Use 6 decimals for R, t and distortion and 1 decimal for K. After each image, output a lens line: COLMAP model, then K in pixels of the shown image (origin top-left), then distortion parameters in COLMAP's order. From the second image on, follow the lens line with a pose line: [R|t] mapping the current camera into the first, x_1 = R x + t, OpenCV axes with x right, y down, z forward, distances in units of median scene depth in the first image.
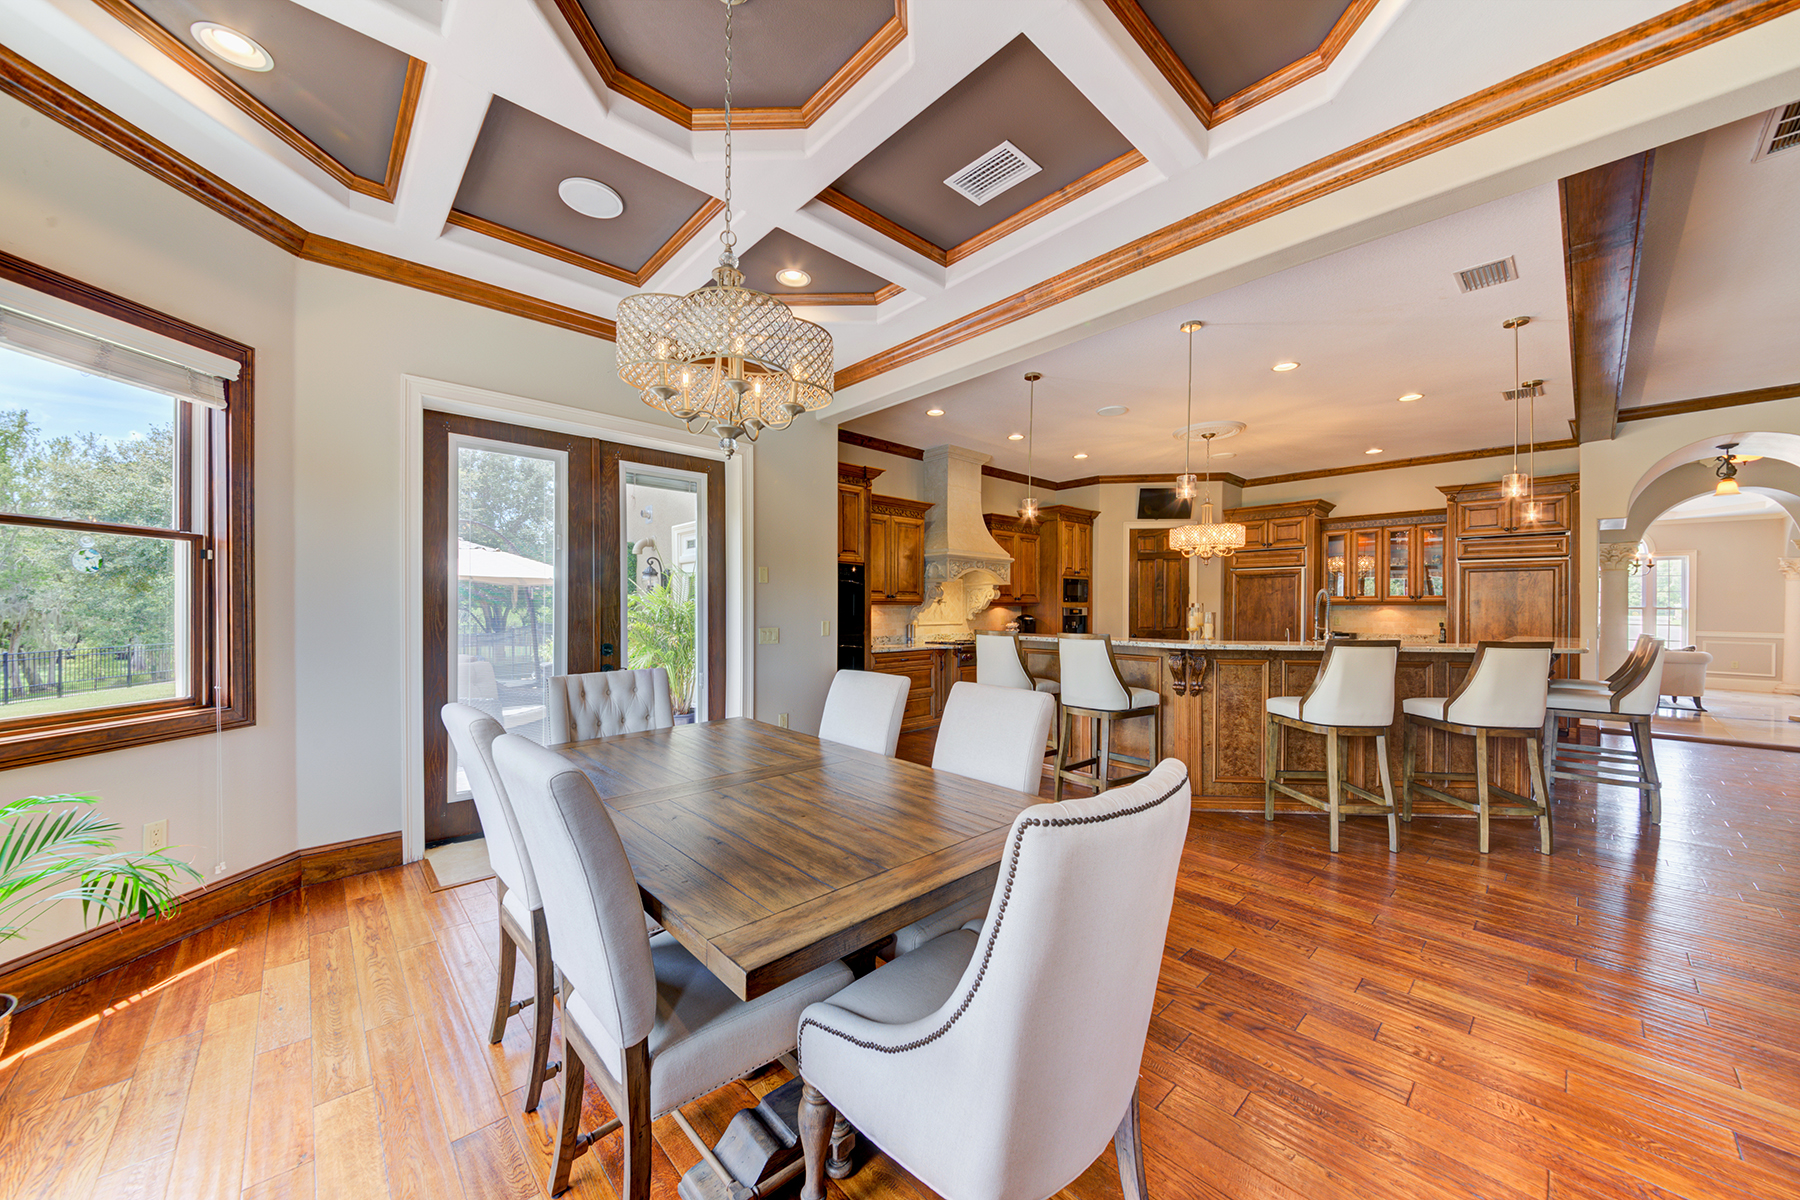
lens RADIAL K [[639.2, 0, 900.6], [0, 639.2, 618.5], [0, 0, 1]] dist [-0.006190, -0.002333]
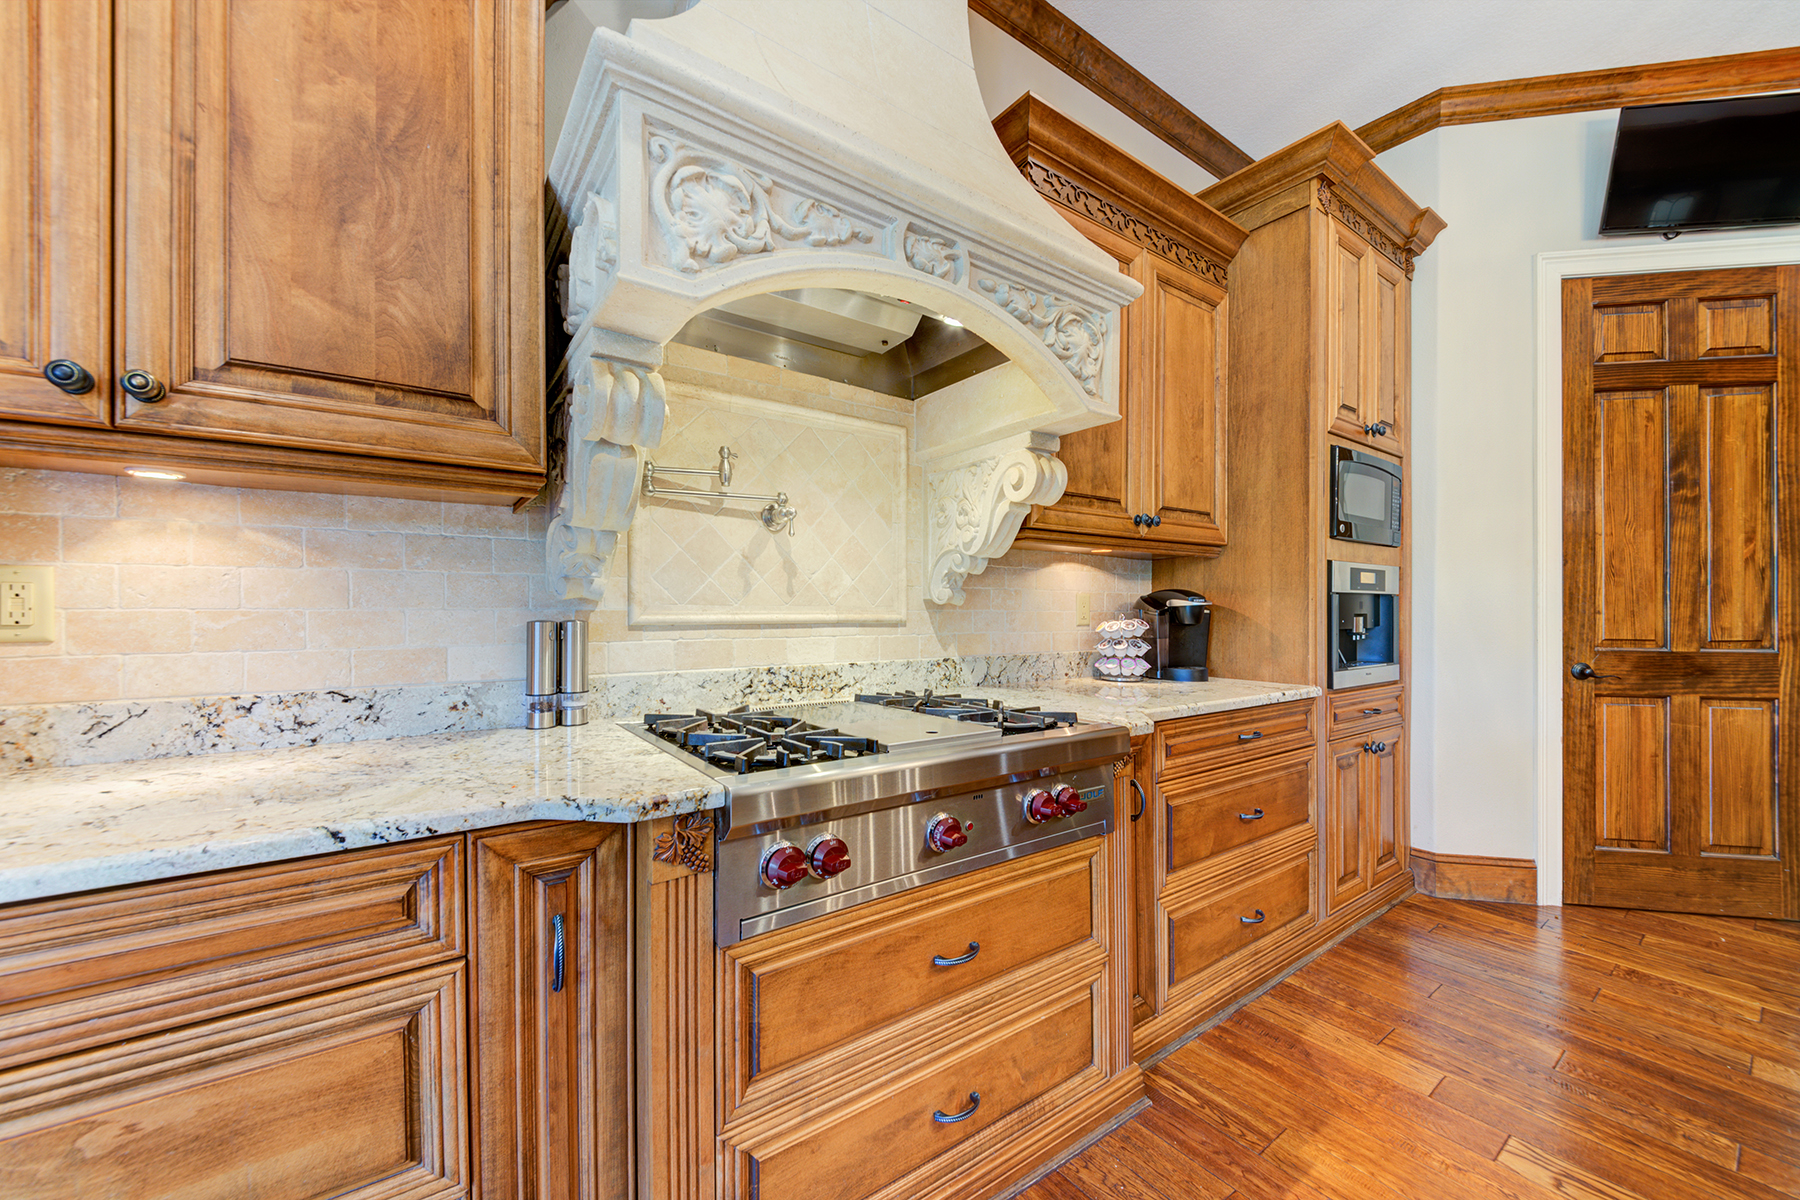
lens RADIAL K [[679.3, 0, 911.2], [0, 679.3, 607.2], [0, 0, 1]] dist [0.001902, -0.002878]
pose [[0.992618, 0.005712, -0.121146, 0.131084], [-0.007674, 0.999847, -0.015740, 0.007351], [0.121037, 0.016553, 0.992510, 0.759210]]
